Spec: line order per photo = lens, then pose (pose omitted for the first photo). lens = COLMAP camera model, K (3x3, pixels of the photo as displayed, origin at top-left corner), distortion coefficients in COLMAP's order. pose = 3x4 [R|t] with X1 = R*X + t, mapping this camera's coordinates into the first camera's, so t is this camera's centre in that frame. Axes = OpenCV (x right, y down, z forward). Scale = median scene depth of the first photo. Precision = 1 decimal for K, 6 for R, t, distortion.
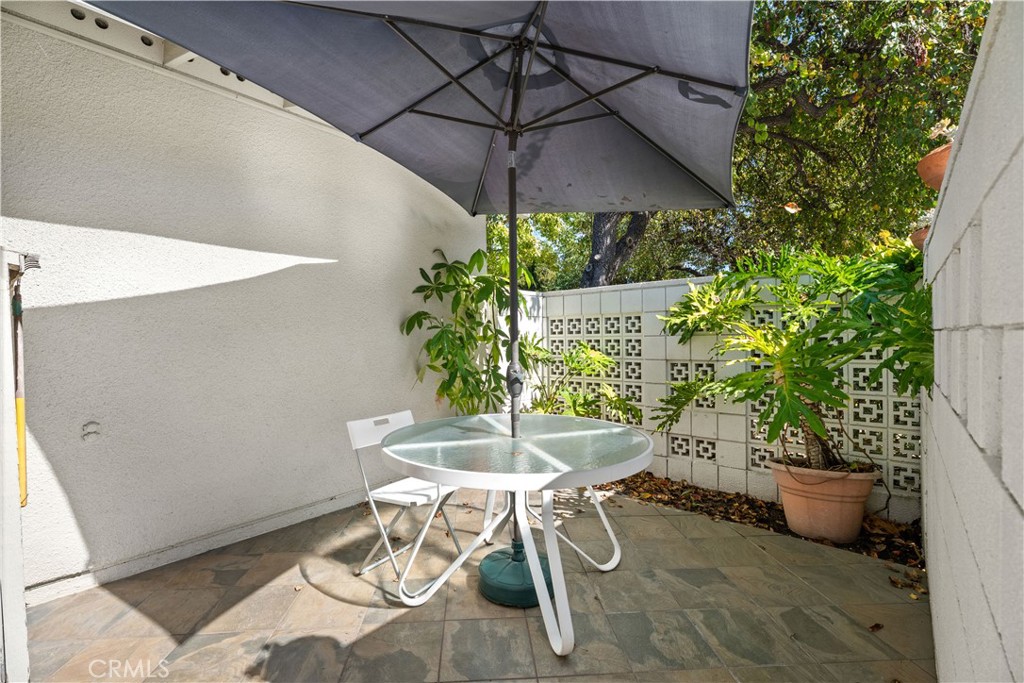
lens RADIAL K [[459.1, 0, 498.6], [0, 459.1, 340.4], [0, 0, 1]] dist [0.001914, 0.000611]
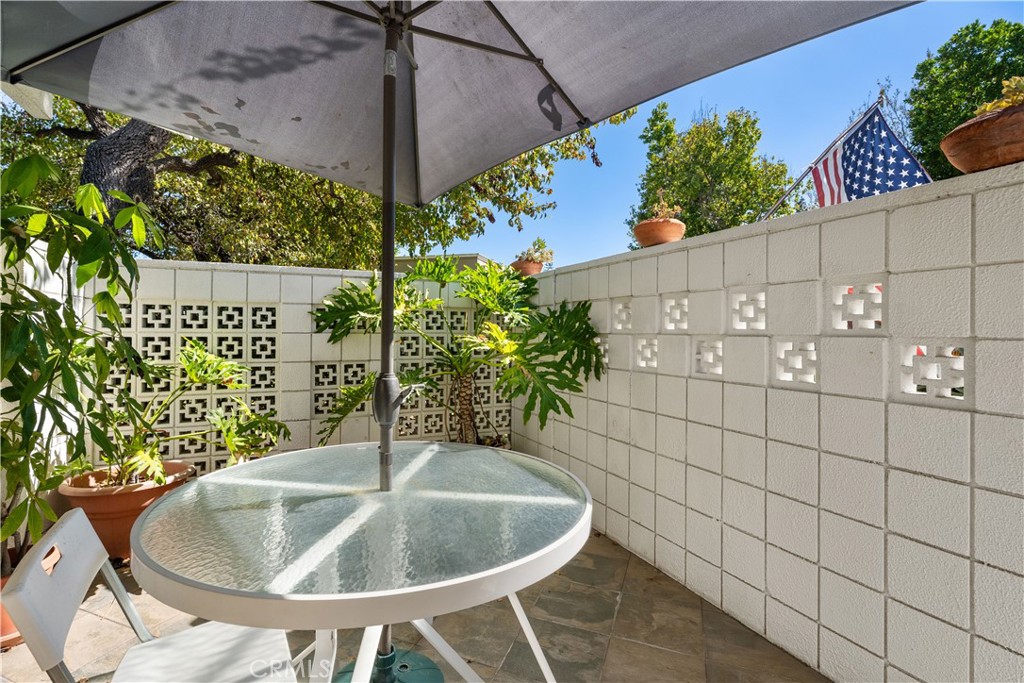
lens RADIAL K [[467.8, 0, 508.4], [0, 467.8, 326.6], [0, 0, 1]] dist [-0.000323, 0.000049]
pose [[0.423348, 0.030037, 0.905469, -0.266730], [-0.006528, 0.999525, -0.030105, 0.001244], [-0.905943, 0.006833, 0.423343, 0.303706]]
